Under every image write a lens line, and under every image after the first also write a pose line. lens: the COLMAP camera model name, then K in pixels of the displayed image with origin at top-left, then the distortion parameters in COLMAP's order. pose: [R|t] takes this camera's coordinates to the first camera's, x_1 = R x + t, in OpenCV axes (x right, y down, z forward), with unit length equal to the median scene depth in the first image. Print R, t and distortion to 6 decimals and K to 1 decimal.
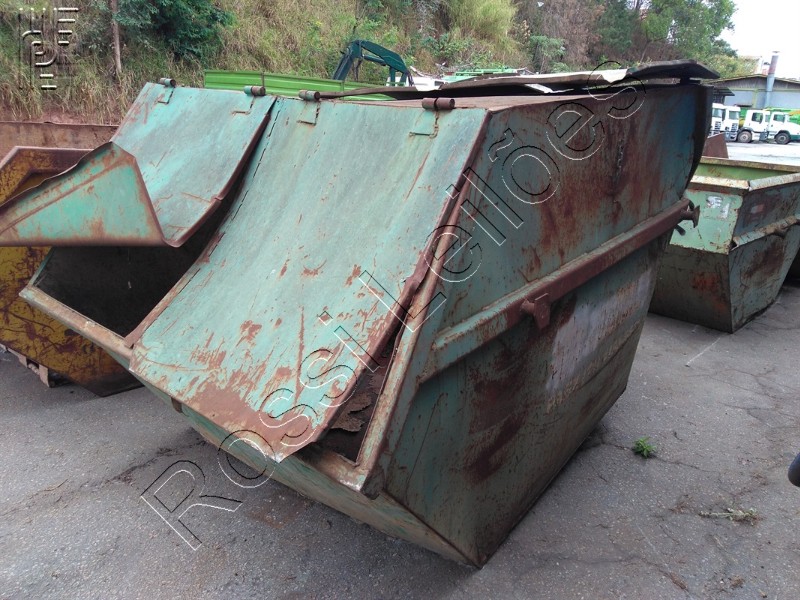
lens RADIAL K [[634.9, 0, 403.8], [0, 634.9, 298.5], [0, 0, 1]] dist [0.068496, -0.087671]
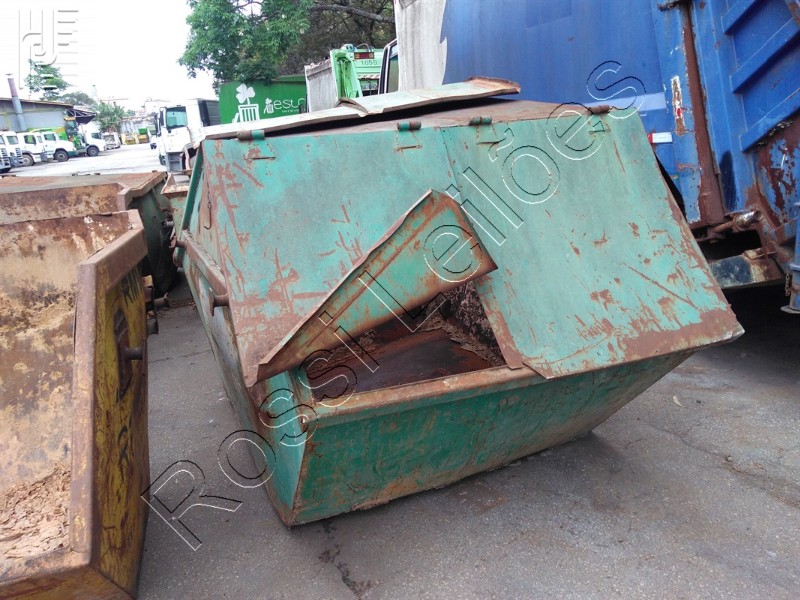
lens RADIAL K [[634.9, 0, 403.8], [0, 634.9, 298.5], [0, 0, 1]] dist [0.068496, -0.087671]
pose [[0.496708, -0.331255, 0.802216, -1.323486], [0.354870, 0.921021, 0.160588, -0.265145], [-0.792053, 0.204917, 0.575031, 0.522526]]
